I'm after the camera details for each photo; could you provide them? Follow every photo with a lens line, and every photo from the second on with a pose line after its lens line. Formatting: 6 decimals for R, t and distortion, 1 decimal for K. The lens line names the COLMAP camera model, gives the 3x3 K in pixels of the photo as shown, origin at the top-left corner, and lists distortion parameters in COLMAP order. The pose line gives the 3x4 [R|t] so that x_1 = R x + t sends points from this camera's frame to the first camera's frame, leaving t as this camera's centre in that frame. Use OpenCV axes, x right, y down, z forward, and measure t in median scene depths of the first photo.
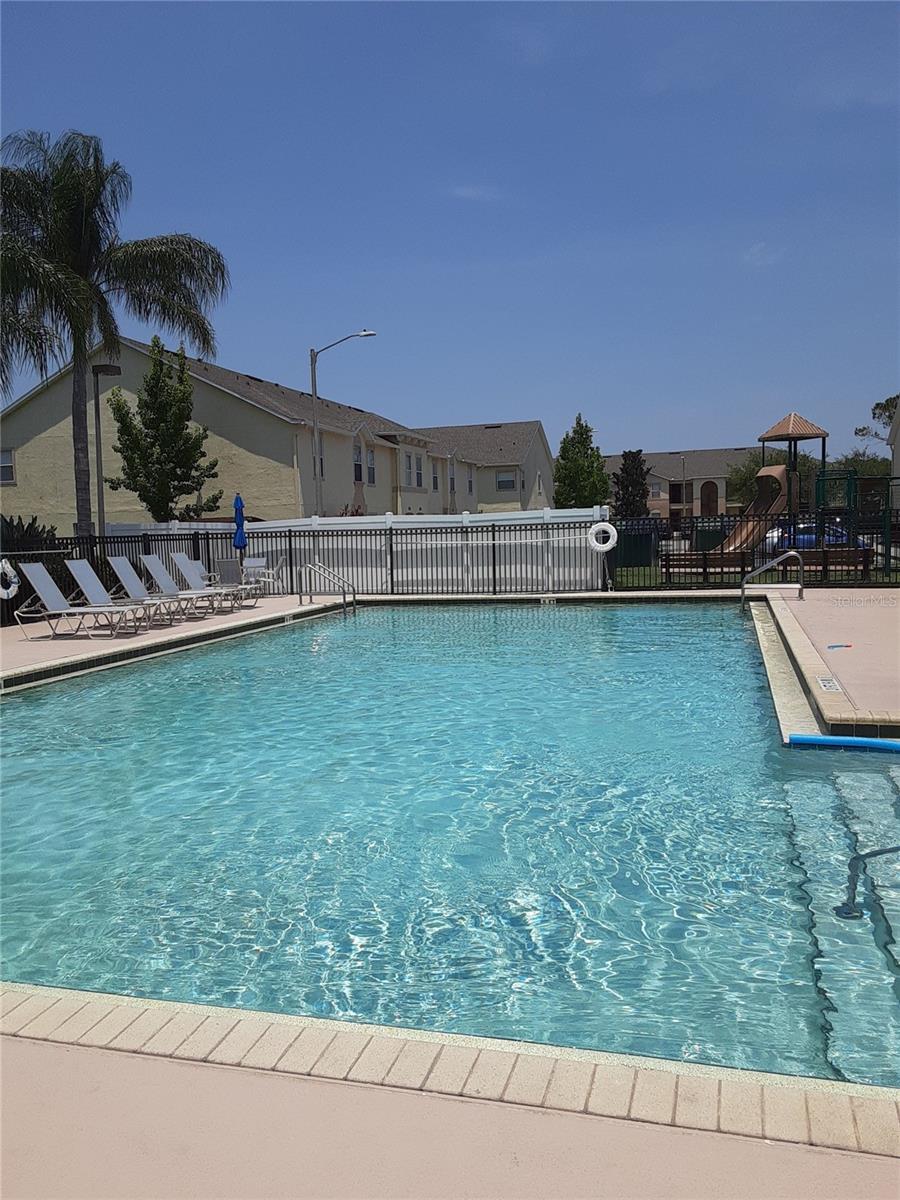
lens RADIAL K [[944.5, 0, 450.0], [0, 944.5, 600.0], [0, 0, 1]] dist [0.087556, -0.135852]
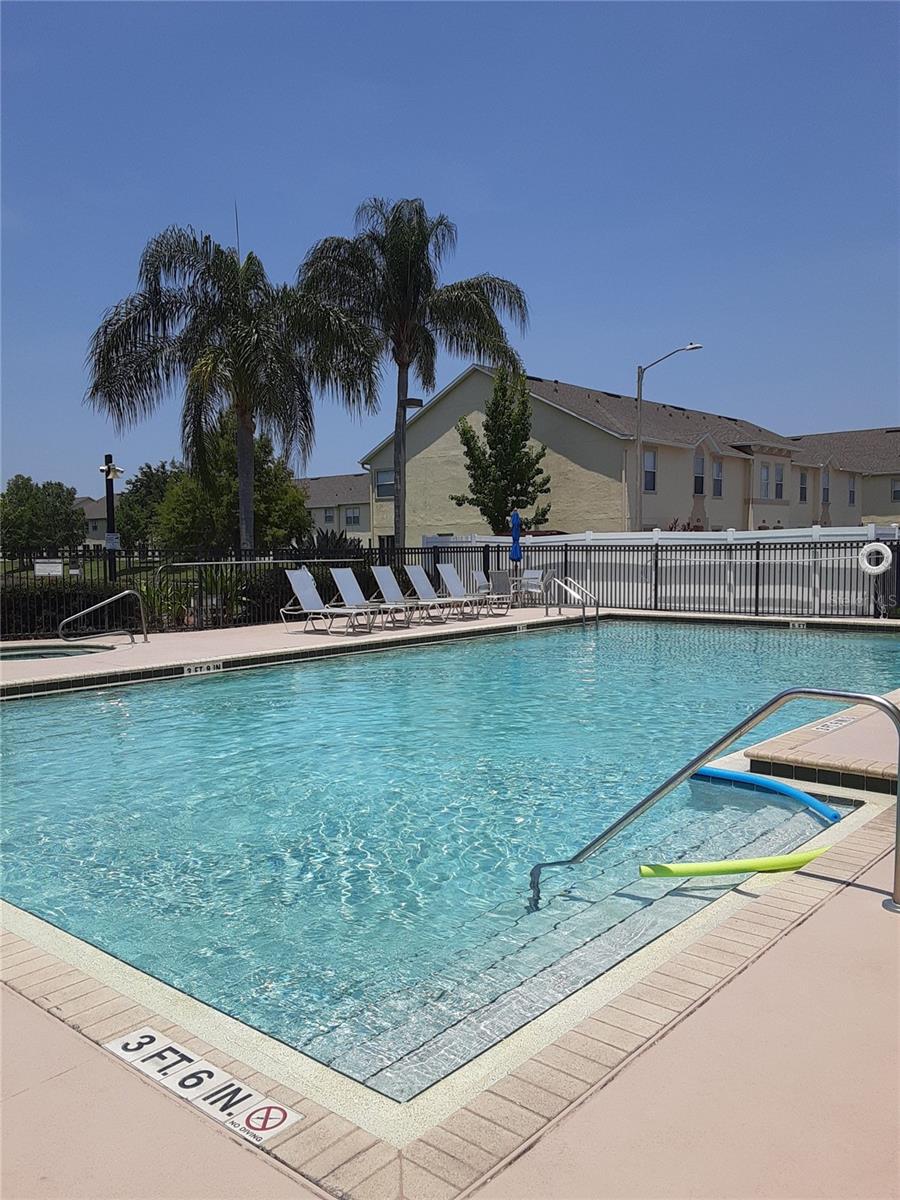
lens RADIAL K [[944.5, 0, 450.0], [0, 944.5, 600.0], [0, 0, 1]] dist [0.087556, -0.135852]
pose [[0.905052, 0.043094, -0.423113, 0.168885], [-0.047107, 0.998889, 0.000975, -0.007474], [0.422685, 0.019049, 0.906076, -0.006562]]
